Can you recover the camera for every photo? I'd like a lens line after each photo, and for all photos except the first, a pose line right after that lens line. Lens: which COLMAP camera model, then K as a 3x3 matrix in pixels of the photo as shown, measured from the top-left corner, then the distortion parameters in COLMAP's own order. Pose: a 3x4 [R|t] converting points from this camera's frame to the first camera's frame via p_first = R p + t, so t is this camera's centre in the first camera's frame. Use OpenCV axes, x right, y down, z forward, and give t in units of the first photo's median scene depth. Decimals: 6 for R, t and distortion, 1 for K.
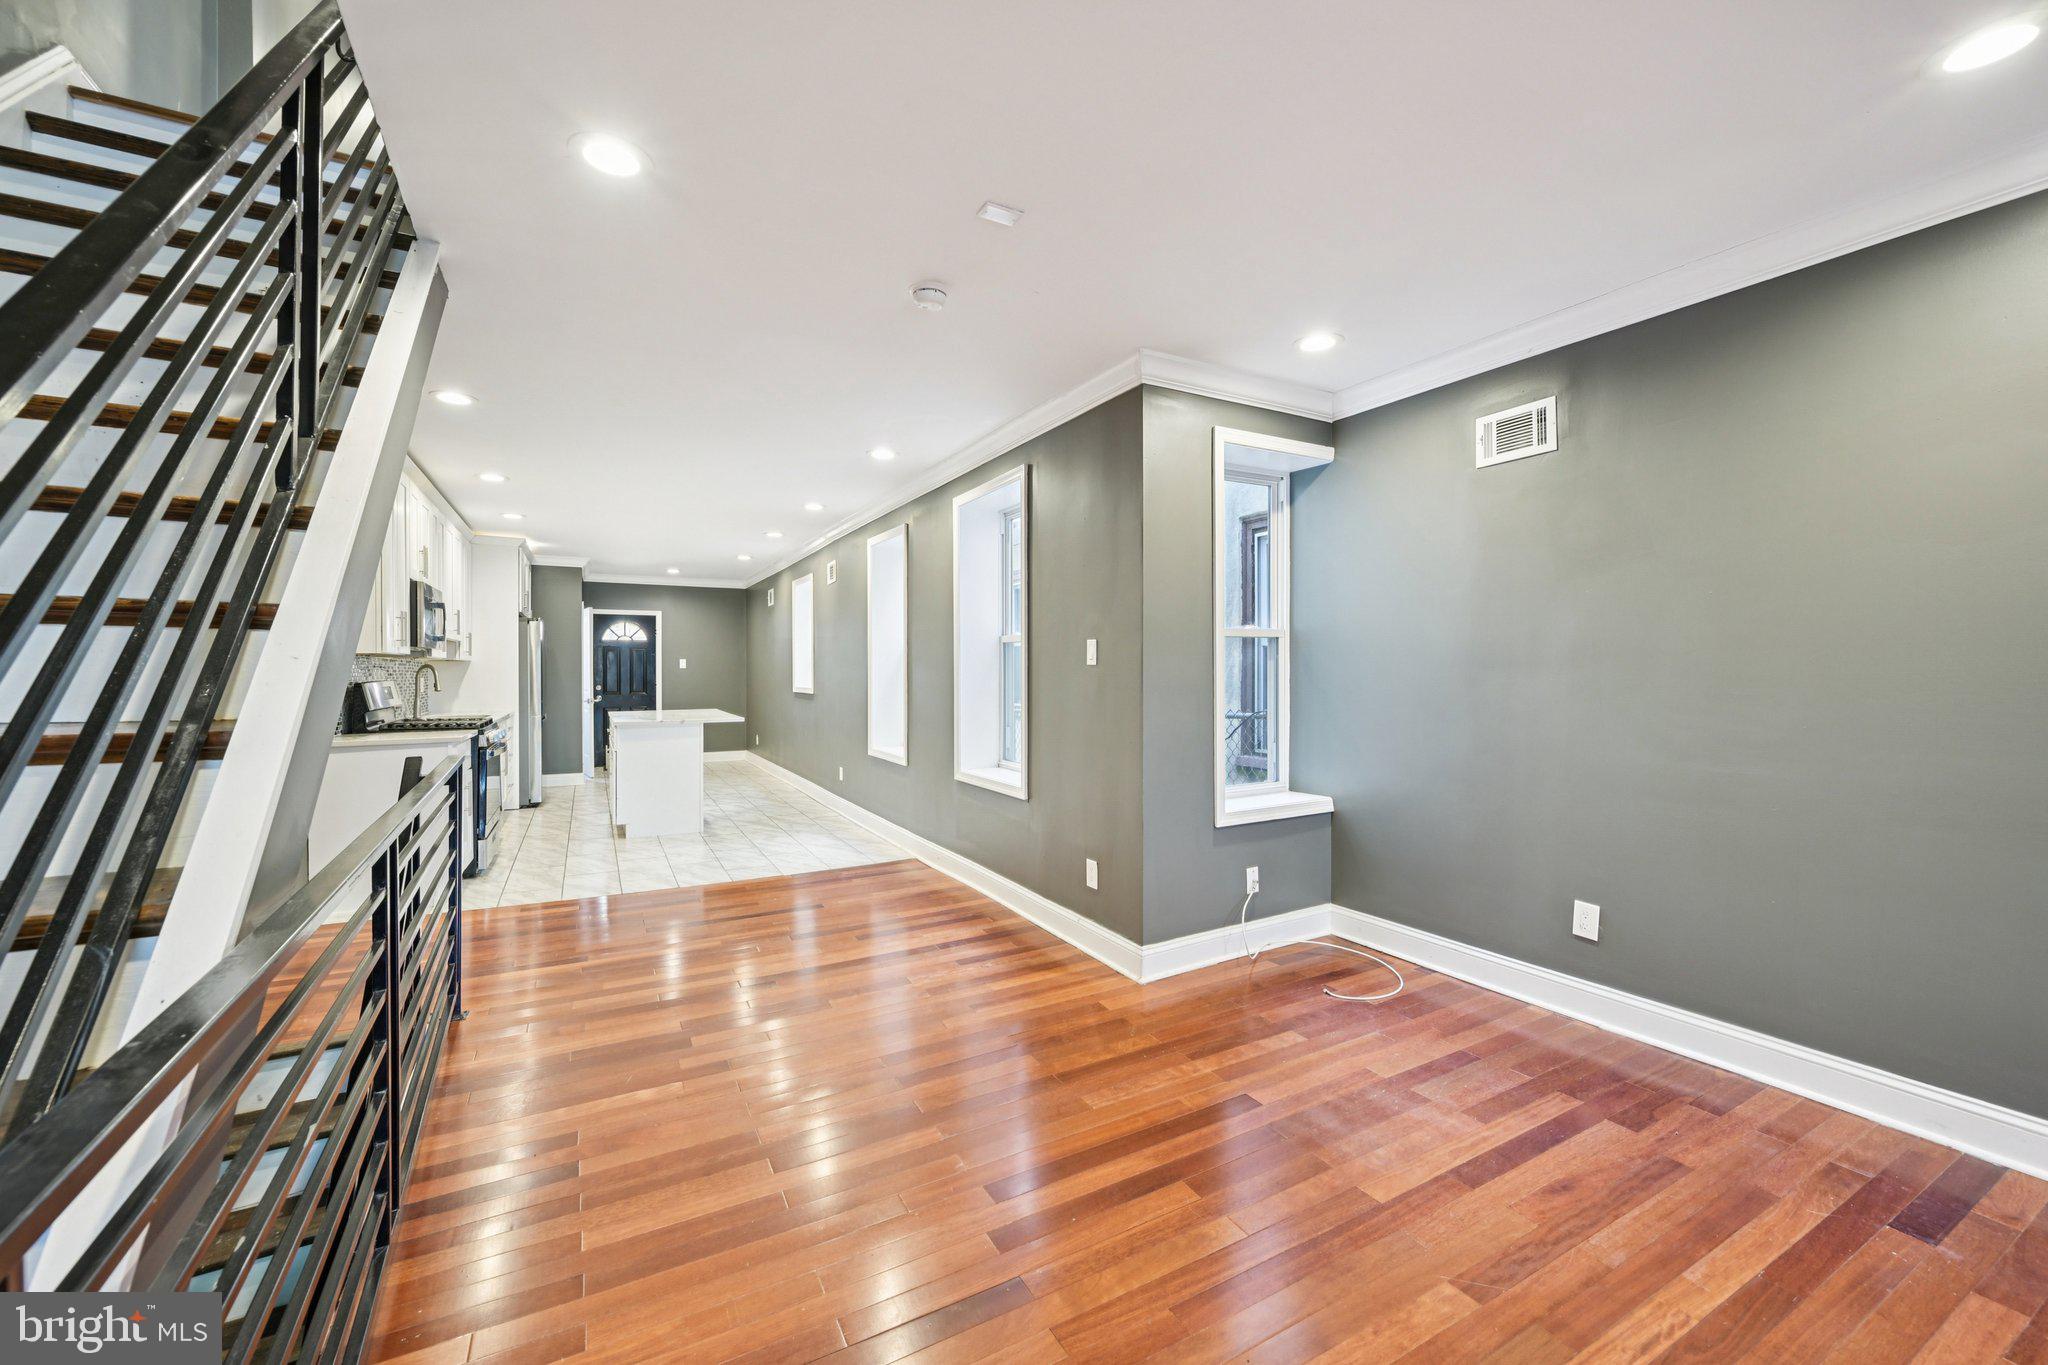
lens RADIAL K [[804.3, 0, 1020.7], [0, 804.3, 683.6], [0, 0, 1]] dist [-0.000035, -0.000435]
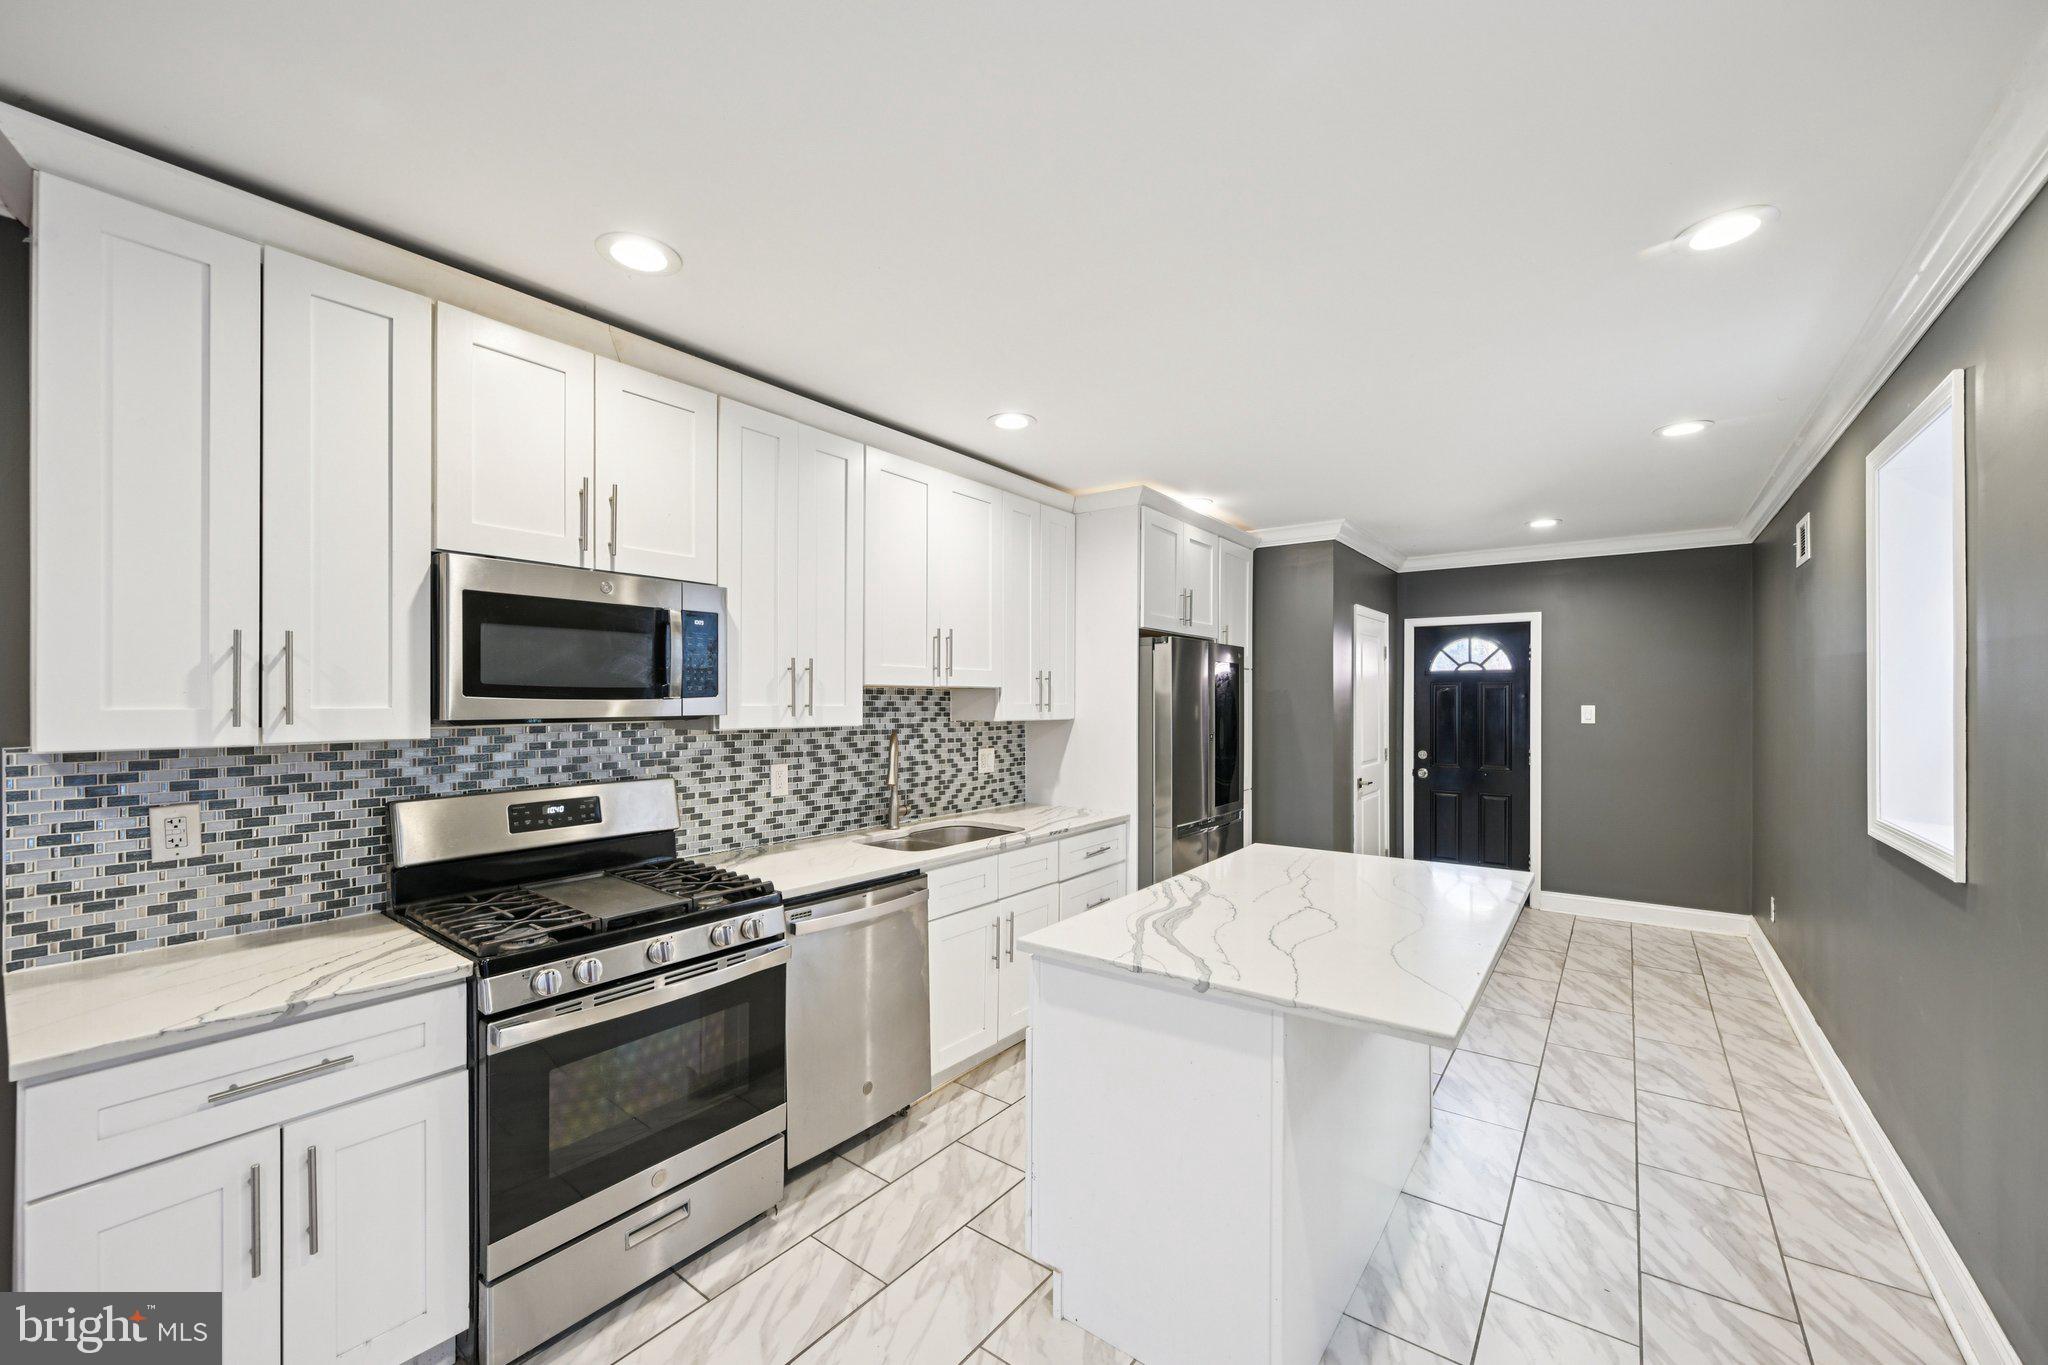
lens RADIAL K [[802.9, 0, 1024.4], [0, 802.9, 695.0], [0, 0, 1]] dist [0.000091, 0.000088]
pose [[0.418942, -0.000049, -0.908013, -0.272232], [-0.018099, 0.999801, -0.008404, -0.060650], [0.907833, 0.019955, 0.418858, 1.105530]]
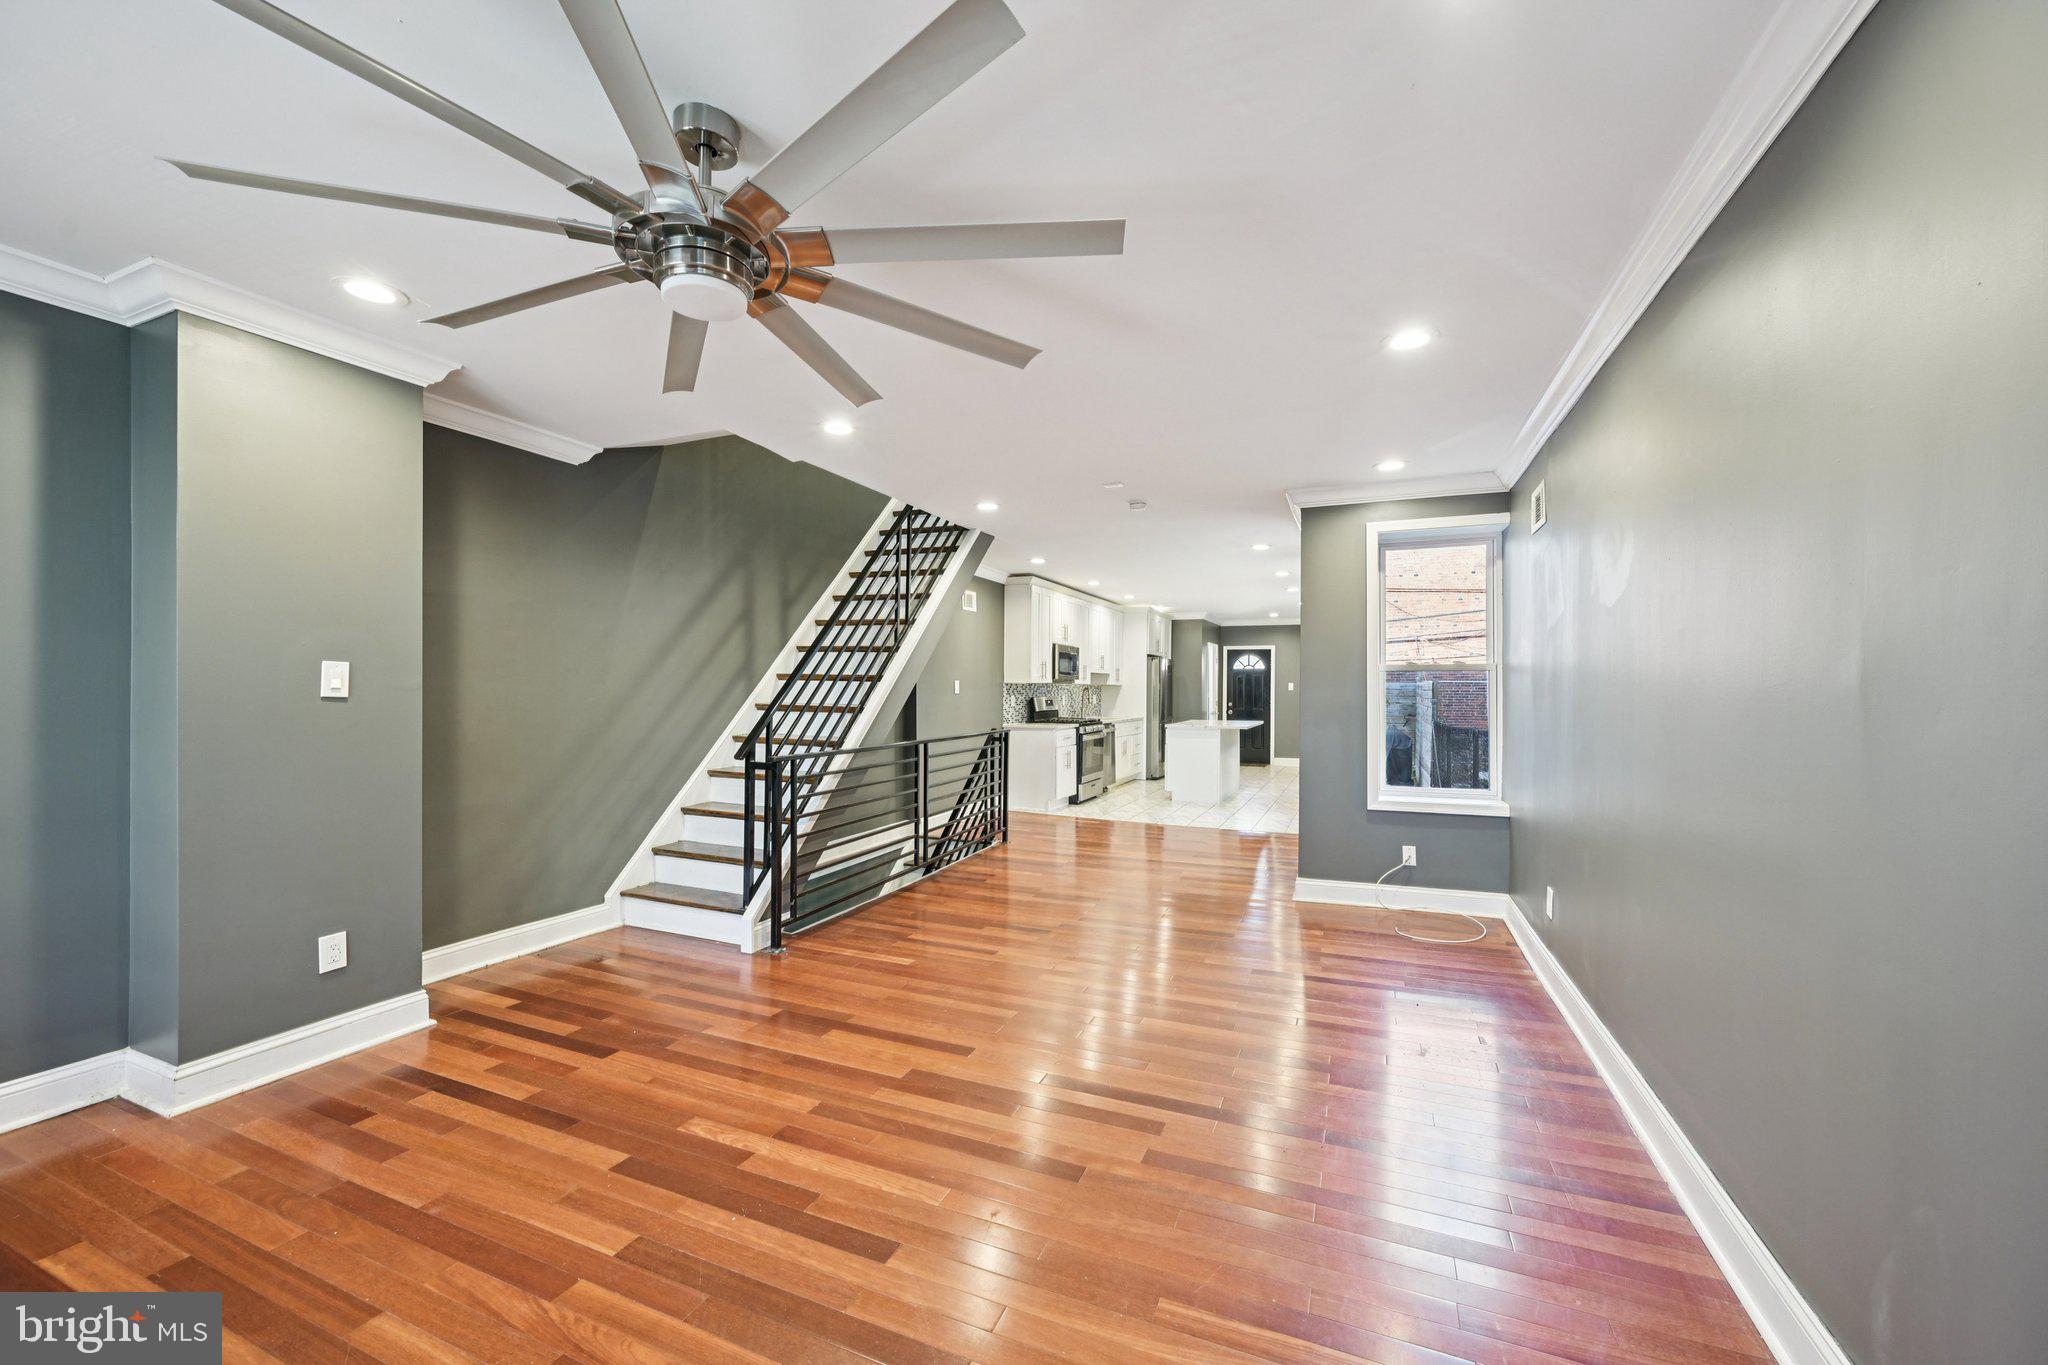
lens RADIAL K [[804.3, 0, 1020.7], [0, 804.3, 683.6], [0, 0, 1]] dist [-0.000035, -0.000435]
pose [[0.616810, 0.001108, -0.787112, 0.710330], [-0.020549, 0.999681, -0.014696, -0.004855], [0.786844, 0.025239, 0.616635, -0.246550]]
